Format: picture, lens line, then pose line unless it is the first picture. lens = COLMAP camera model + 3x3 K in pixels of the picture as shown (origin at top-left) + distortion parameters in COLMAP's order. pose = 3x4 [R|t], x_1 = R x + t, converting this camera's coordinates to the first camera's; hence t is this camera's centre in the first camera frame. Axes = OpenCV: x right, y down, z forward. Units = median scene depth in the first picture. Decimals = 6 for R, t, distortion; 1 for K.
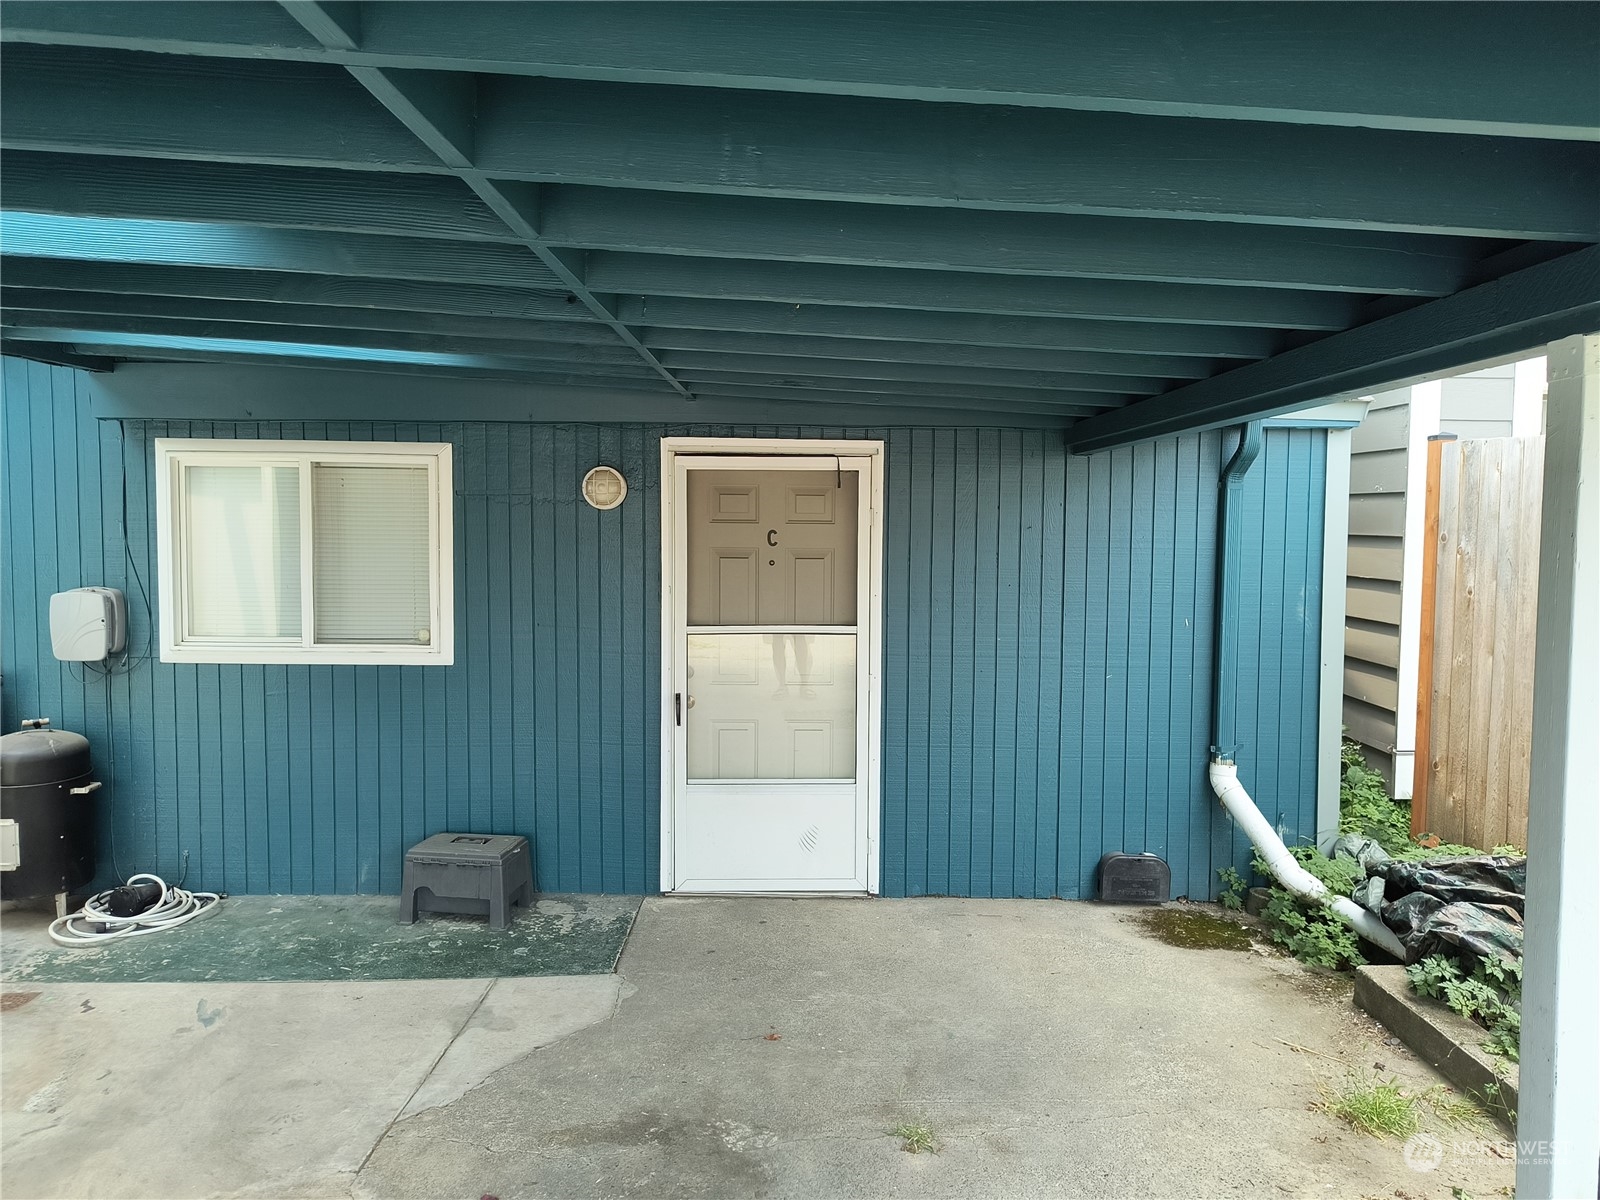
lens RADIAL K [[1237.9, 0, 804.4], [0, 1237.9, 600.5], [0, 0, 1]] dist [0.023968, 0.002498]
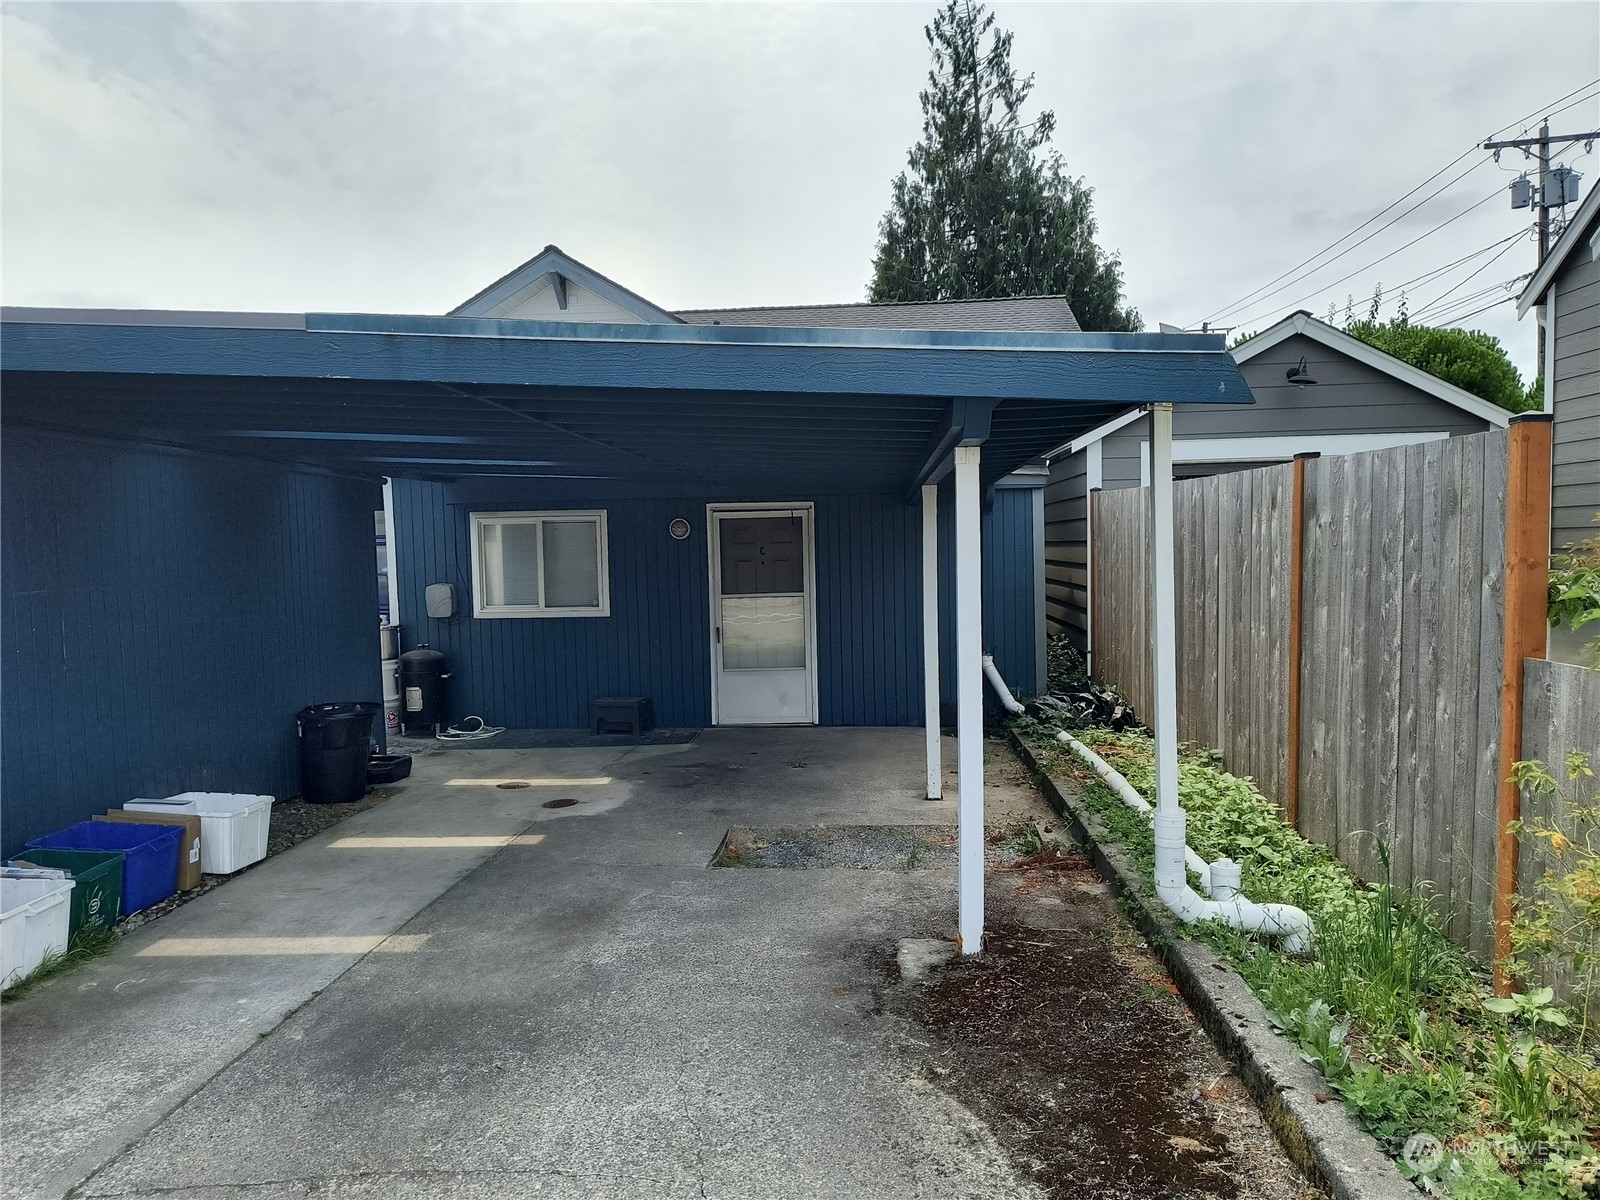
lens RADIAL K [[1237.9, 0, 804.4], [0, 1237.9, 600.5], [0, 0, 1]] dist [0.023968, 0.002498]
pose [[0.998338, -0.027055, -0.050886, 0.149361], [0.026643, 0.999607, -0.008755, 0.052419], [0.051103, 0.007385, 0.998666, -1.058403]]
